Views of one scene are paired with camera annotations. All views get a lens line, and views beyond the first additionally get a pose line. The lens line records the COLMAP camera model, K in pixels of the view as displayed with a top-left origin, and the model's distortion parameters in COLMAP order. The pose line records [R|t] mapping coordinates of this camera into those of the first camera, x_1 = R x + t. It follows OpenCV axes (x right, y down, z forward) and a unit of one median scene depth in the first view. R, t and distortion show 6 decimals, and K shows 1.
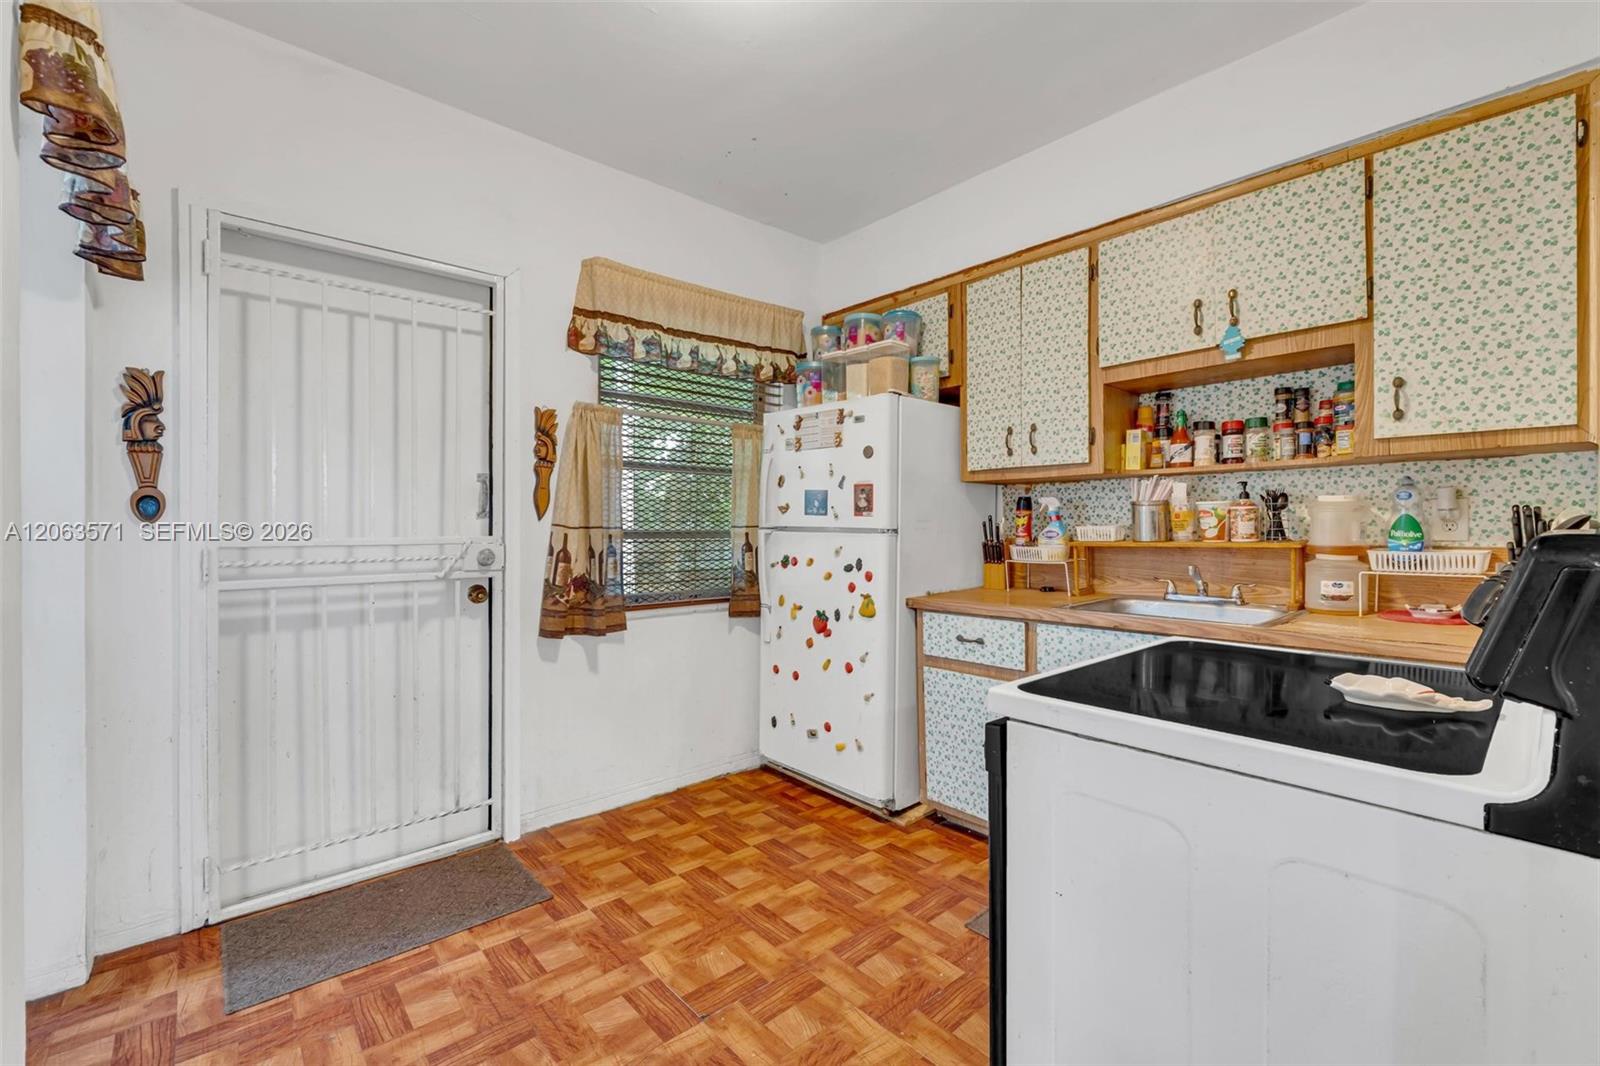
lens RADIAL K [[685.8, 0, 771.6], [0, 685.8, 522.7], [0, 0, 1]] dist [-0.004892, -0.000112]
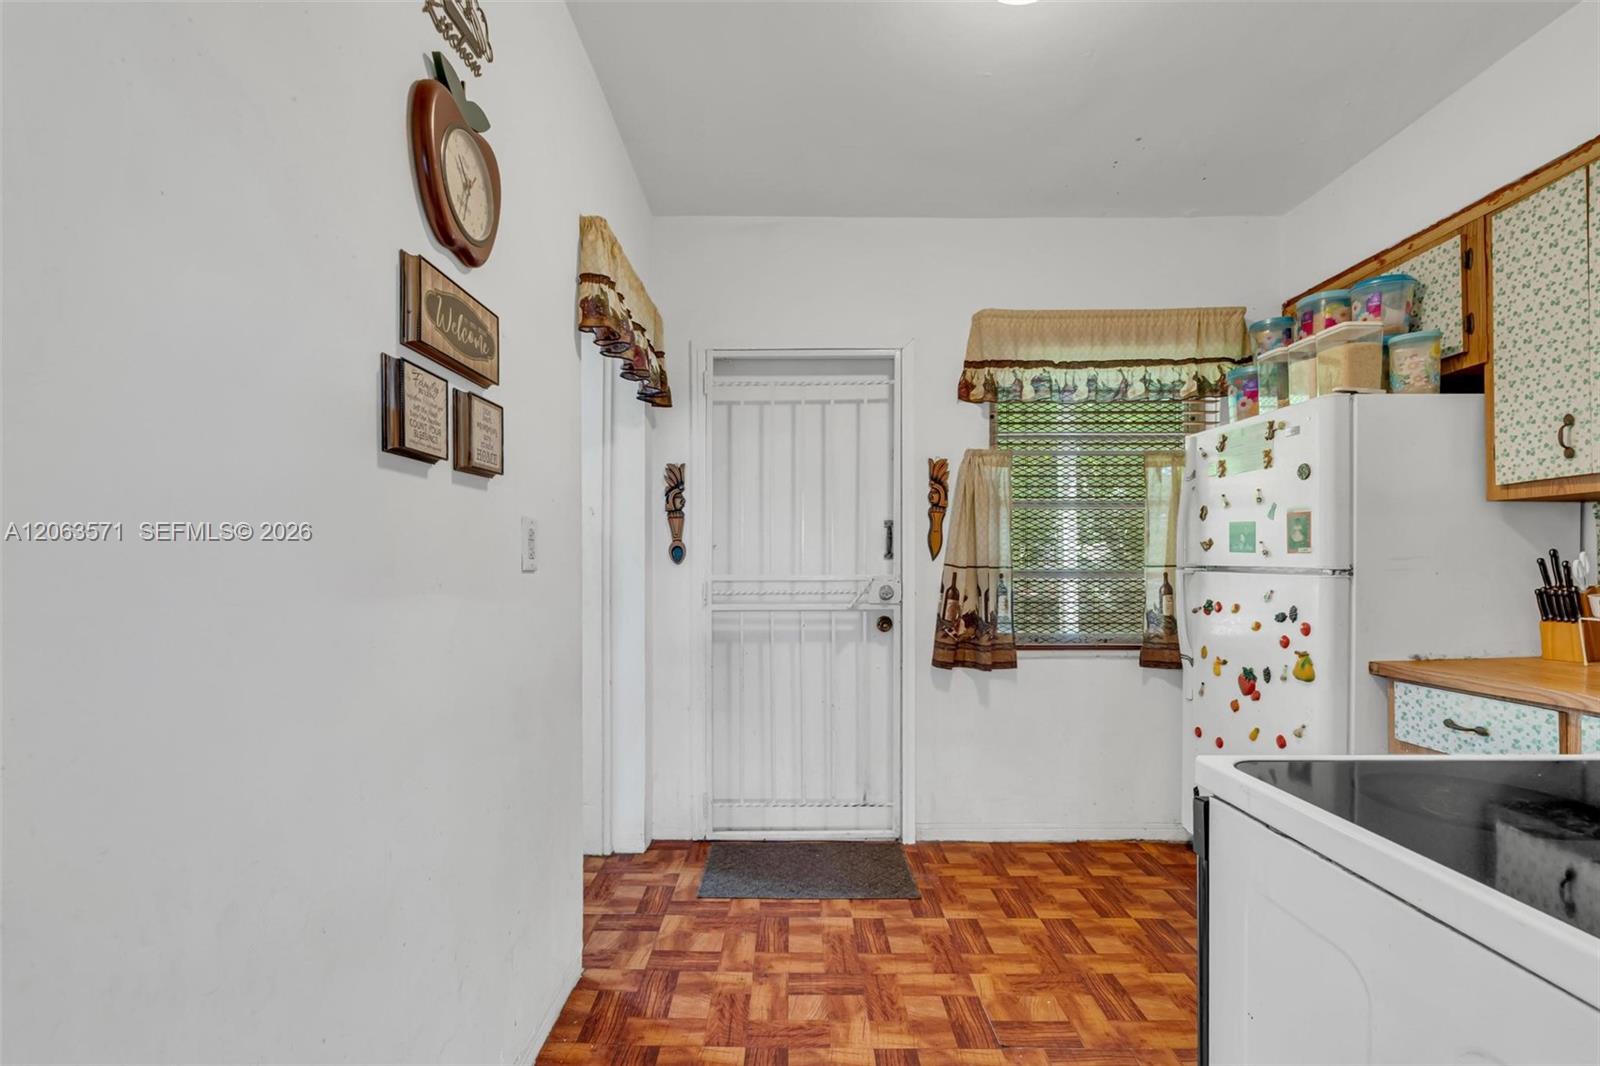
lens RADIAL K [[685.8, 0, 765.2], [0, 685.8, 554.1], [0, 0, 1]] dist [-0.004892, -0.000112]
pose [[0.739826, -0.011960, -0.672692, 0.210983], [0.005626, 0.999917, -0.011590, -0.002571], [0.672775, 0.004791, 0.739832, -0.000648]]
